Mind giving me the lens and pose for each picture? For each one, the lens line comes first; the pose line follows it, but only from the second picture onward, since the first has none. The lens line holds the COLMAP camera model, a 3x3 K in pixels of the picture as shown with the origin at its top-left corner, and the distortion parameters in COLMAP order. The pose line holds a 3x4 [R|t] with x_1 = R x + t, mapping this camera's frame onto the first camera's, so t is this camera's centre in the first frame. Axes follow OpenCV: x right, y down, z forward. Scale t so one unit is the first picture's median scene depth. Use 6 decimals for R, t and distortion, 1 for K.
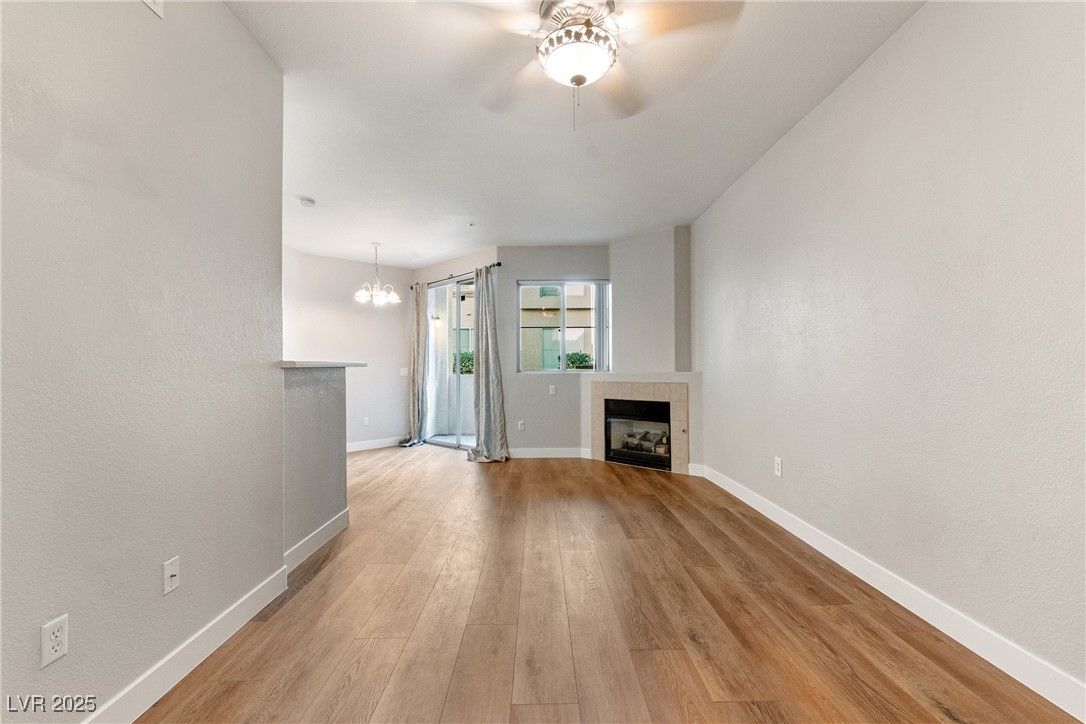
lens RADIAL K [[474.8, 0, 544.2], [0, 474.8, 359.8], [0, 0, 1]] dist [-0.001542, 0.000817]
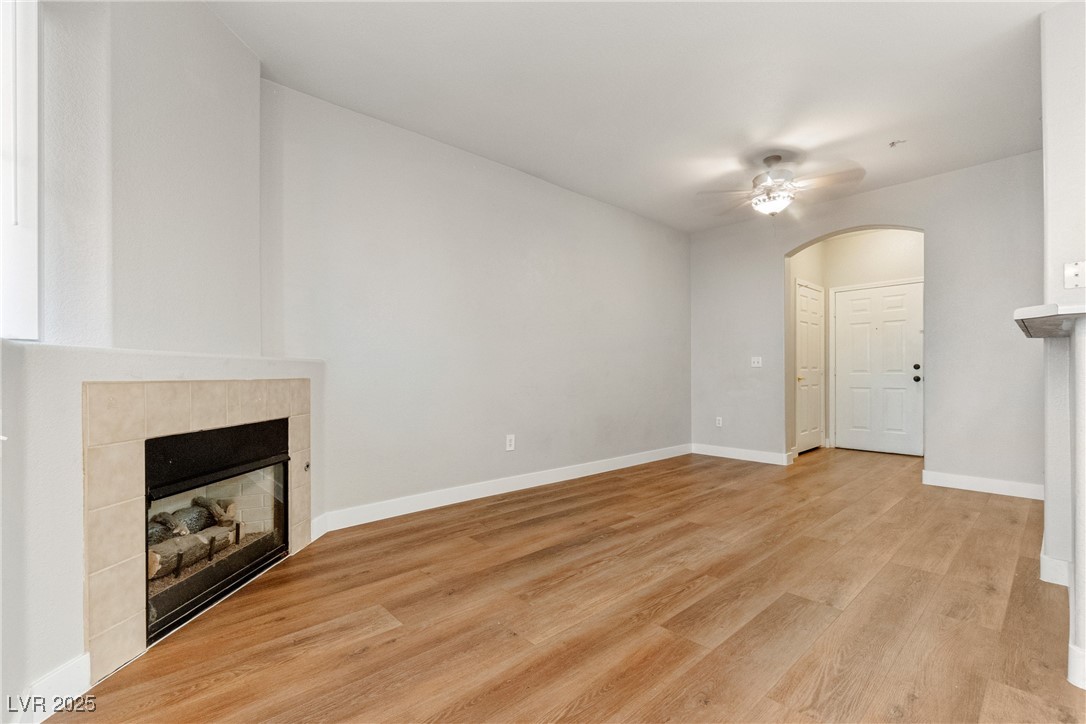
lens RADIAL K [[472.2, 0, 541.4], [0, 472.2, 373.7], [0, 0, 1]] dist [-0.004026, -0.000090]
pose [[-0.663812, 0.012360, 0.747797, -0.537913], [-0.004860, 0.999771, -0.020840, 0.097459], [-0.747884, -0.017468, -0.663600, 2.135426]]
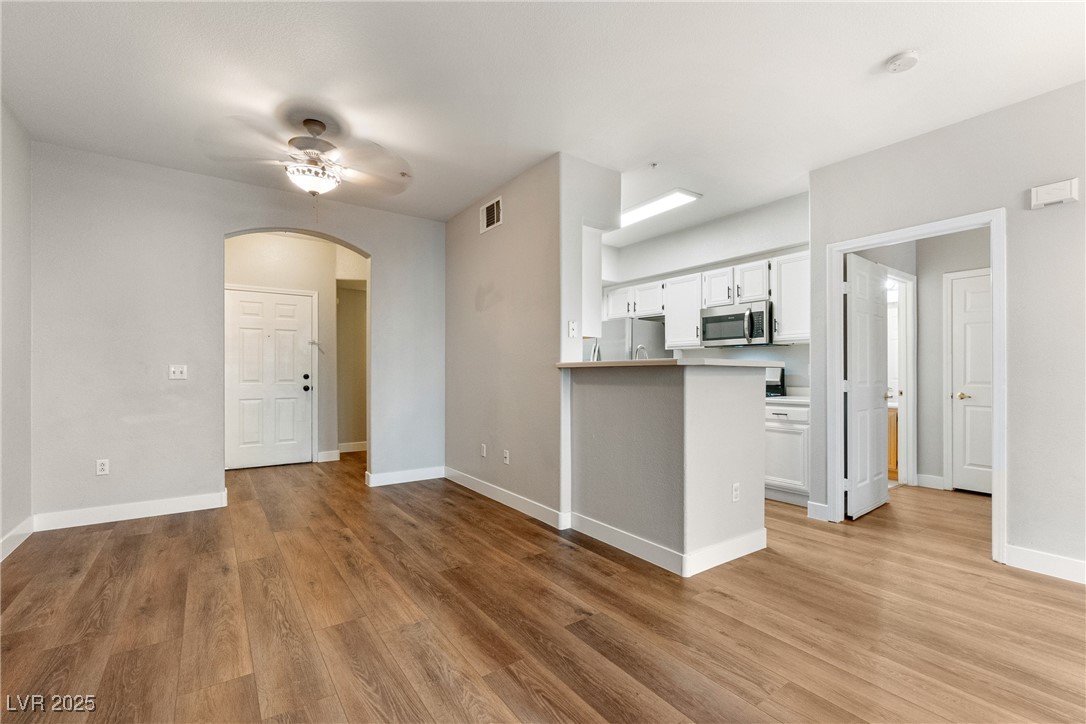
lens RADIAL K [[465.1, 0, 553.1], [0, 465.1, 372.6], [0, 0, 1]] dist [-0.002551, -0.000129]
pose [[-0.813488, 0.005003, -0.581560, 0.235073], [0.012750, 0.999876, -0.009234, 0.031745], [0.581442, -0.014927, -0.813451, 1.922414]]
